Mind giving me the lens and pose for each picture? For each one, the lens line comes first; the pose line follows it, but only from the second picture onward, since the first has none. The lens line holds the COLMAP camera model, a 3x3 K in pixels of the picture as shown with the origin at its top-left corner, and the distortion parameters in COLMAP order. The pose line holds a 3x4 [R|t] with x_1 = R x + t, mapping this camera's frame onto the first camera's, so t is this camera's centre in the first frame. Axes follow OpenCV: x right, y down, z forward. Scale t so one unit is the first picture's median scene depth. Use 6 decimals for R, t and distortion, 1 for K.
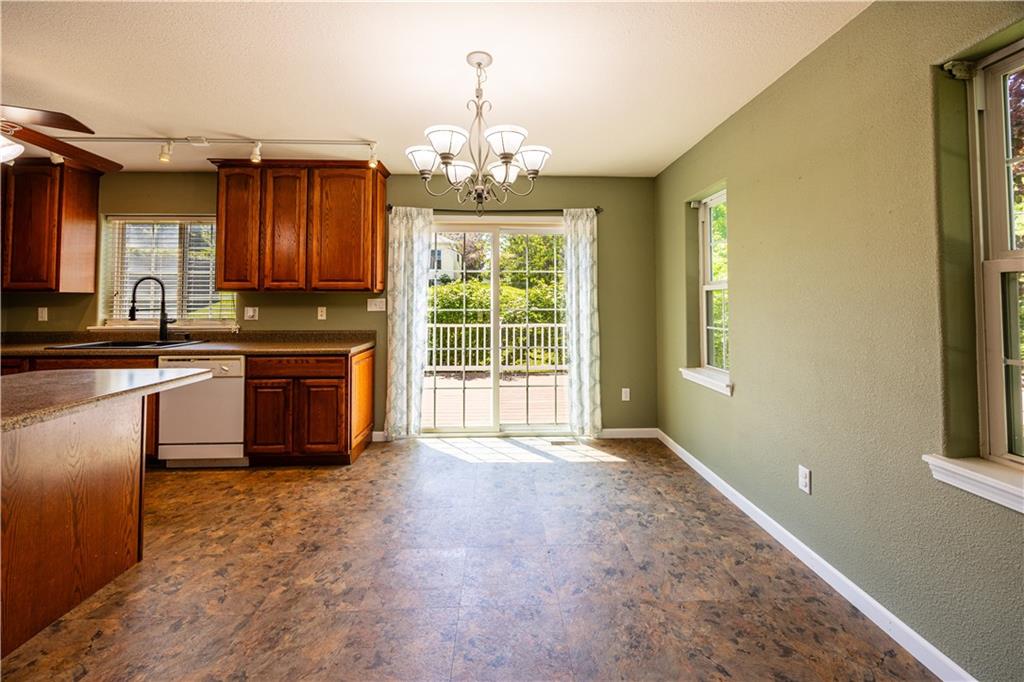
lens RADIAL K [[418.0, 0, 528.4], [0, 418.0, 288.8], [0, 0, 1]] dist [-0.003736, 0.000831]
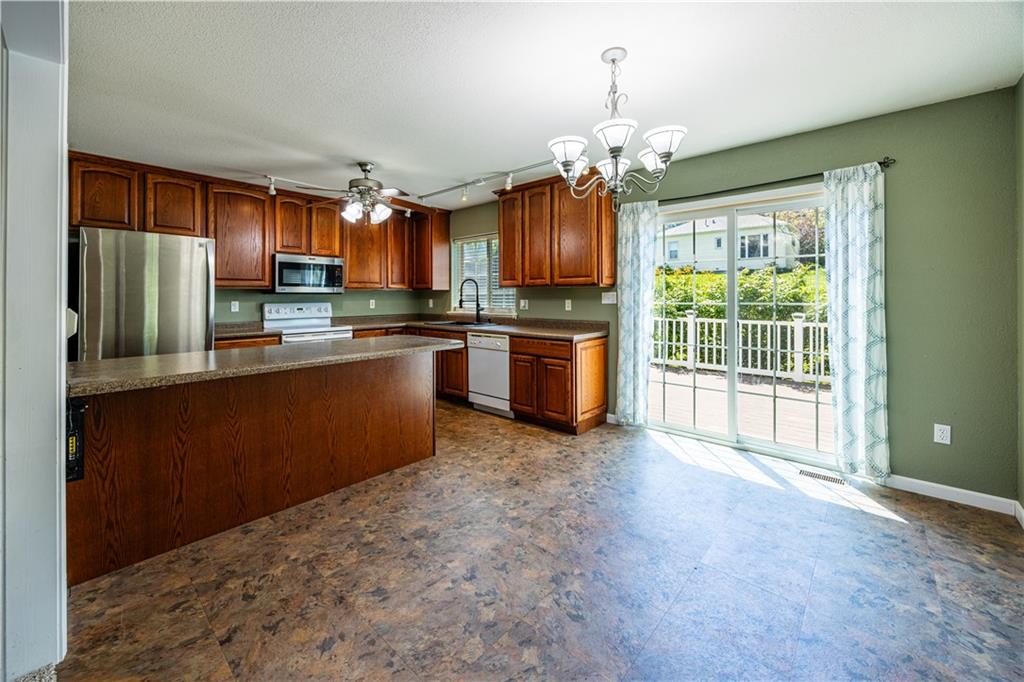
lens RADIAL K [[418.0, 0, 498.8], [0, 418.0, 299.4], [0, 0, 1]] dist [-0.003736, 0.000831]
pose [[0.692453, 0.004263, -0.721451, 0.243157], [0.026247, 0.999172, 0.031096, 0.000935], [0.720986, -0.040469, 0.691767, 0.047756]]
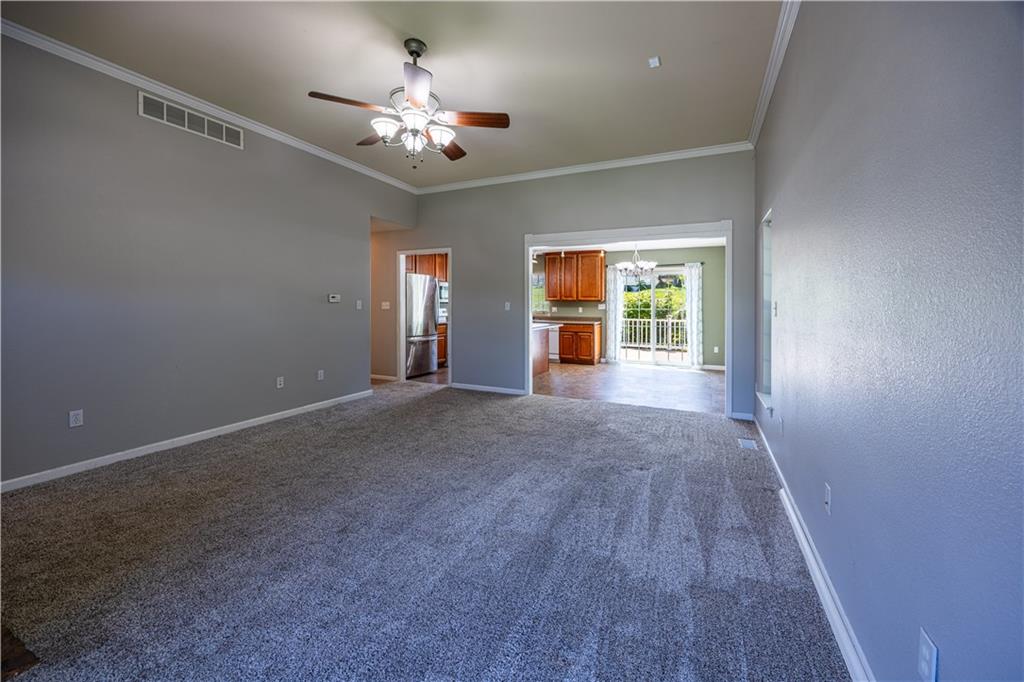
lens RADIAL K [[418.0, 0, 522.4], [0, 418.0, 300.4], [0, 0, 1]] dist [-0.003736, 0.000831]
pose [[0.886202, 0.002397, -0.463293, 0.378096], [0.008072, 0.999755, 0.020612, -0.055270], [0.463229, -0.022006, 0.885965, -1.475632]]
